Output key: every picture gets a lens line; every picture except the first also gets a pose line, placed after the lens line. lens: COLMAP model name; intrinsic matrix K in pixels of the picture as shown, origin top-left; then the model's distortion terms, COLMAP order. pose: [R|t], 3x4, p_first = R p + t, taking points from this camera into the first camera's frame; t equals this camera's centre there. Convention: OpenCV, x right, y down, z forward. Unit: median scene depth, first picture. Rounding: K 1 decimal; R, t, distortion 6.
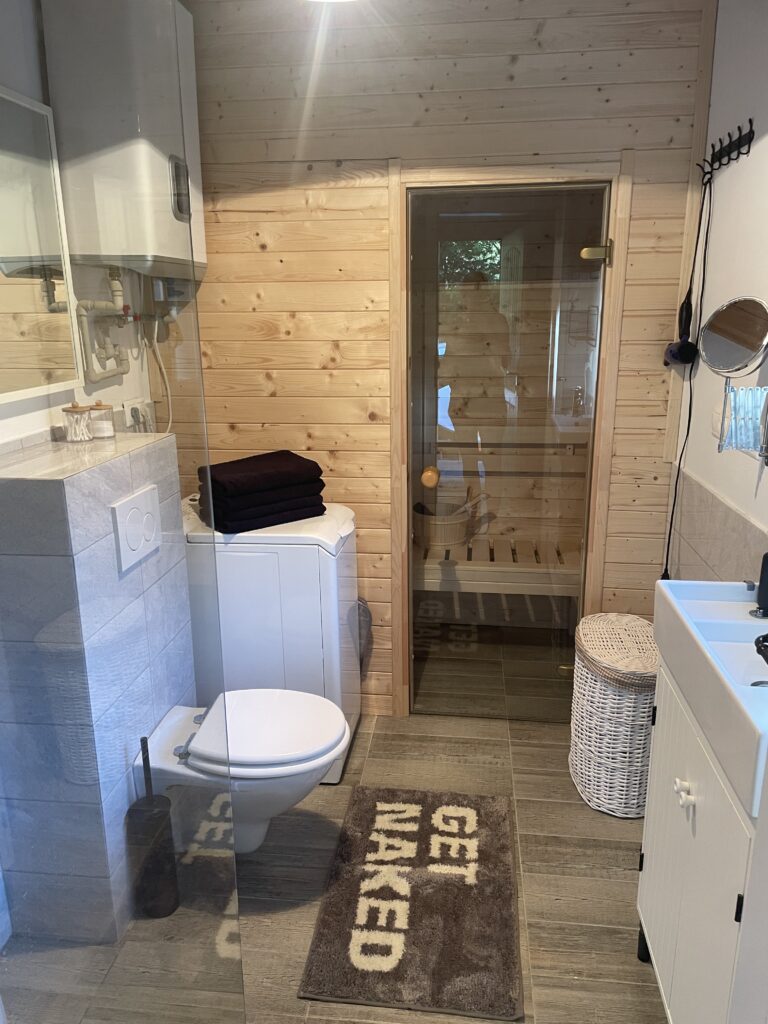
lens RADIAL K [[777.6, 0, 384.0], [0, 777.6, 512.0], [0, 0, 1]] dist [0.125363, -0.145492]
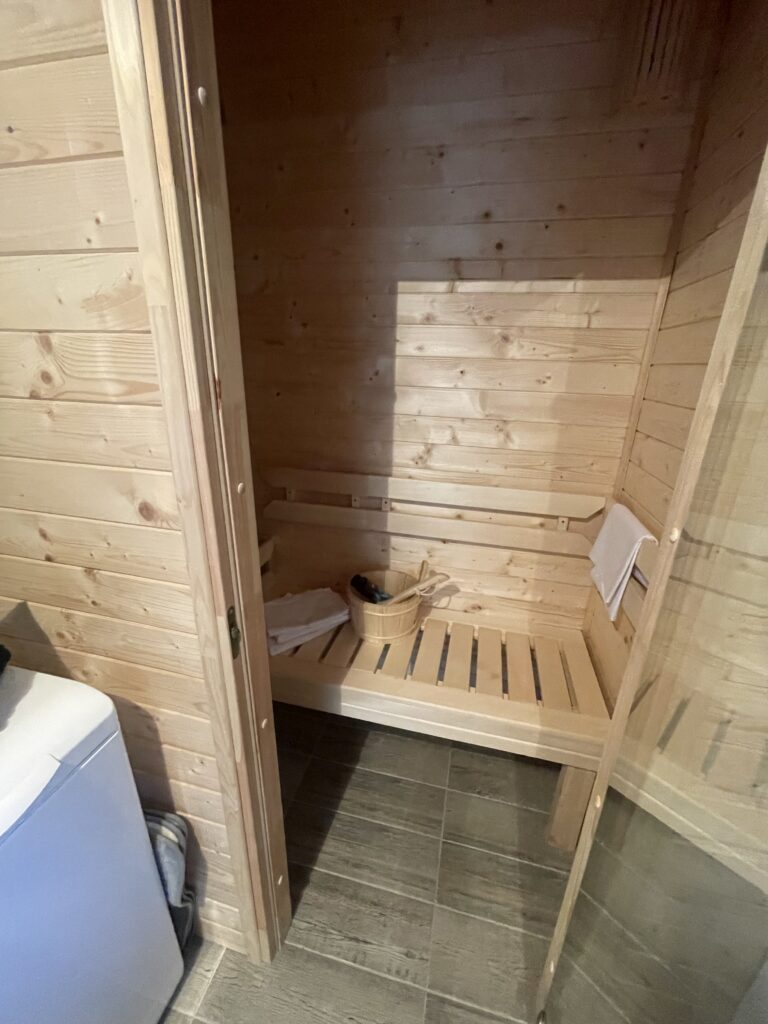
lens RADIAL K [[415.4, 0, 384.0], [0, 415.4, 512.0], [0, 0, 1]] dist [-0.000715, -0.000125]
pose [[0.991521, 0.072775, -0.107656, 0.114778], [-0.062799, 0.993654, 0.093322, -0.120211], [0.113764, -0.085770, 0.989799, 0.614790]]
